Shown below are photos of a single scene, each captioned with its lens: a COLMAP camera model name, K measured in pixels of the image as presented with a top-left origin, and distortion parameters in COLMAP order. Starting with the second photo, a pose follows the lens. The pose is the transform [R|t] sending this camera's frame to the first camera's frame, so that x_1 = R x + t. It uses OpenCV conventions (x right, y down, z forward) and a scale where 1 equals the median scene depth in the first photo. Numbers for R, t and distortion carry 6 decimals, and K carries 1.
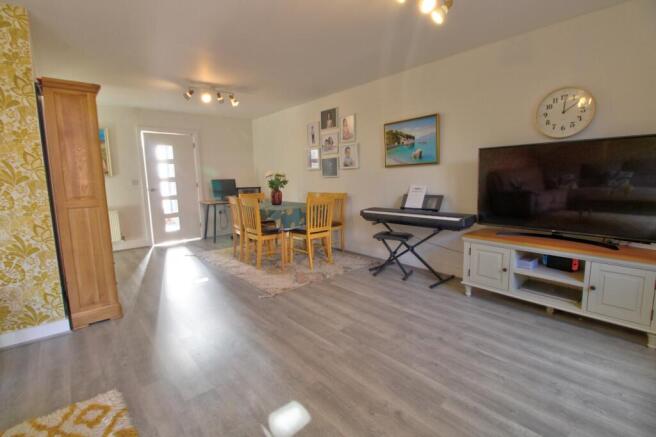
lens RADIAL K [[307.1, 0, 325.2], [0, 307.1, 217.0], [0, 0, 1]] dist [-0.001230, -0.001312]
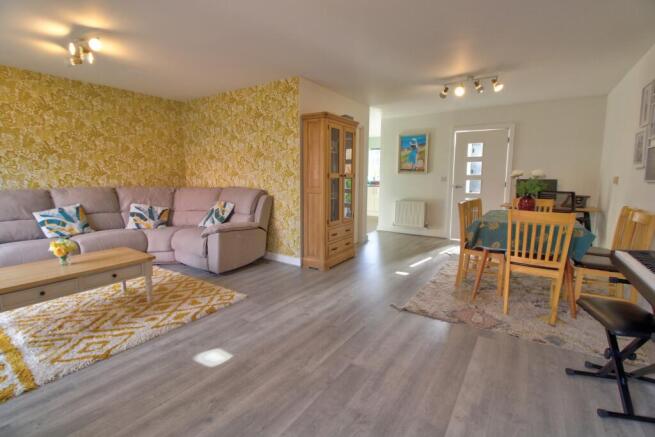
lens RADIAL K [[306.6, 0, 324.5], [0, 306.6, 214.9], [0, 0, 1]] dist [-0.001230, -0.001312]
pose [[0.263371, 0.147414, -0.953365, 0.483850], [-0.141461, 0.983474, 0.112990, -0.070225], [0.954266, 0.105106, 0.279872, 0.415661]]
